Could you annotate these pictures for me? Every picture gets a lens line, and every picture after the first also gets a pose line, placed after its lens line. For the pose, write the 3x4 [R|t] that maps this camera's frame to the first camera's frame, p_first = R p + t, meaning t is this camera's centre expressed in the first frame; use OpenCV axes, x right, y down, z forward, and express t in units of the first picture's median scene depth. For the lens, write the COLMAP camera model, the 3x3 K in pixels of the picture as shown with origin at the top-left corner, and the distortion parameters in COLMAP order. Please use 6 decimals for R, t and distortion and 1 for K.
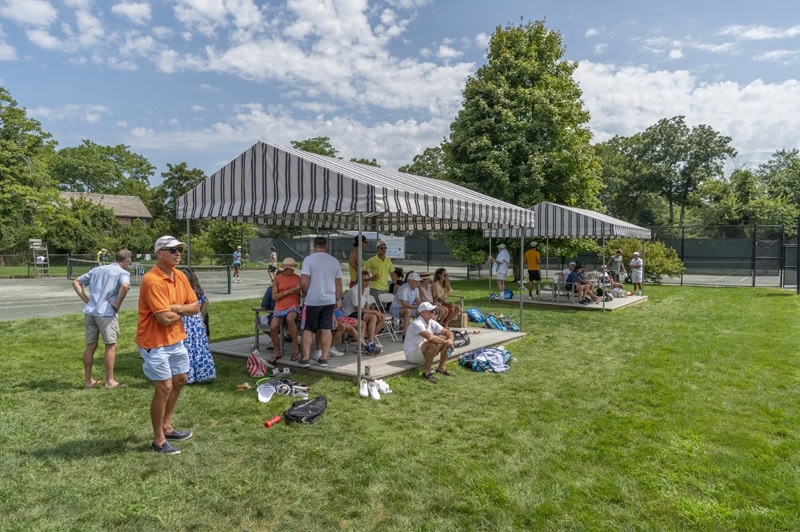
lens RADIAL K [[539.0, 0, 400.0], [0, 539.0, 266.0], [0, 0, 1]] dist [0.010824, -0.020472]
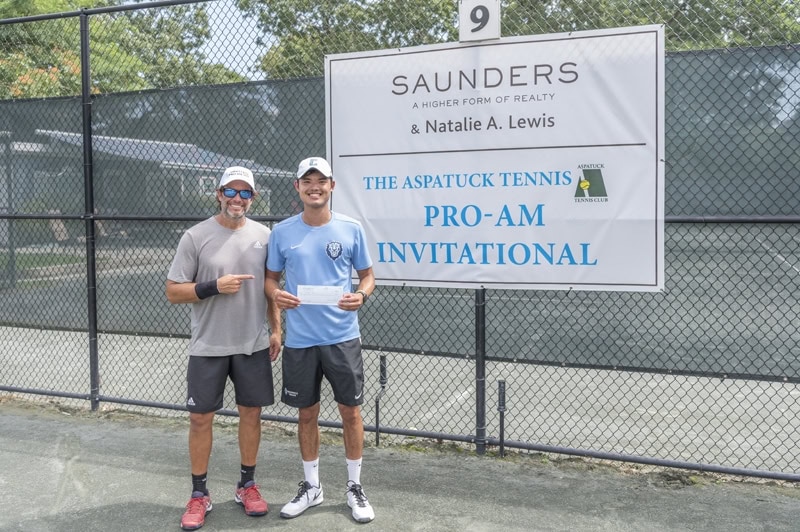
lens RADIAL K [[766.9, 0, 400.0], [0, 766.9, 266.0], [0, 0, 1]] dist [0.001385, -0.003843]
pose [[0.970391, -0.043950, 0.237508, -0.221444], [0.030631, 0.997759, 0.059485, -0.101709], [-0.239590, -0.050448, 0.969563, 3.462039]]
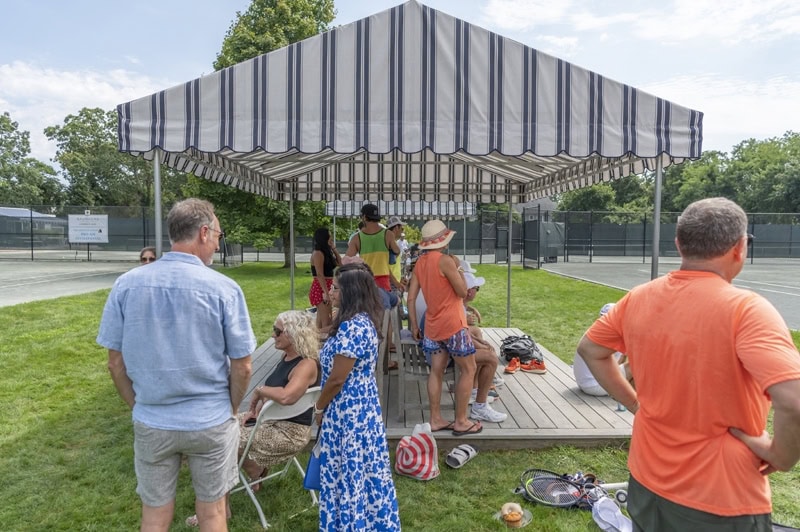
lens RADIAL K [[539.0, 0, 400.0], [0, 539.0, 266.0], [0, 0, 1]] dist [0.010824, -0.020472]
pose [[0.808271, -0.033711, 0.587845, -0.426639], [0.015795, 0.999242, 0.035585, -0.005772], [-0.588599, -0.019477, 0.808191, 0.458703]]
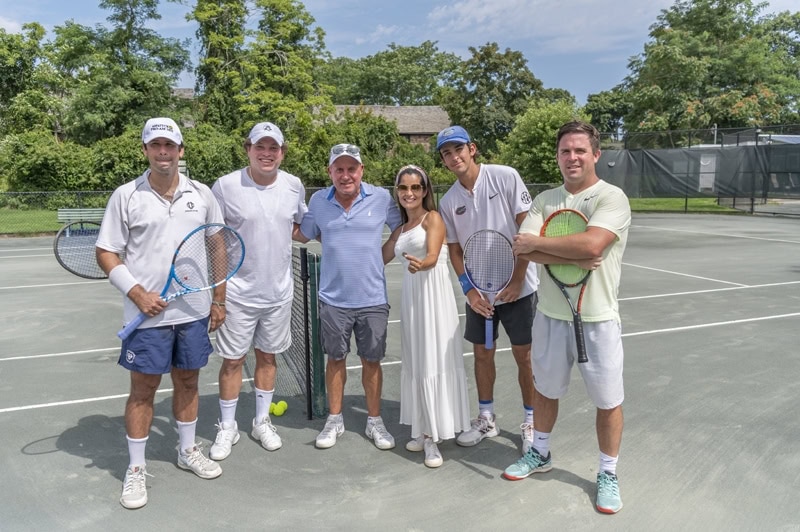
lens RADIAL K [[610.9, 0, 400.0], [0, 610.9, 266.0], [0, 0, 1]] dist [0.014664, -0.011760]
pose [[0.827675, 0.060274, -0.557962, -0.371740], [0.002493, 0.993811, 0.111055, -0.032843], [0.561203, -0.093308, 0.822402, 1.715645]]
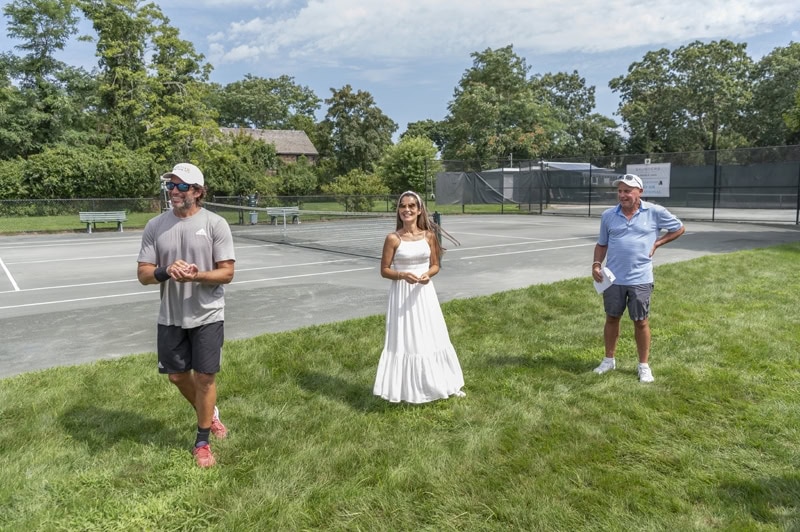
lens RADIAL K [[566.7, 0, 401.6], [0, 566.7, 251.0], [0, 0, 1]] dist [0.011870, -0.007110]
pose [[0.957005, 0.014564, -0.289704, -0.388746], [0.007618, 0.997132, 0.075293, -0.010769], [0.289970, -0.074263, 0.954150, 0.955133]]
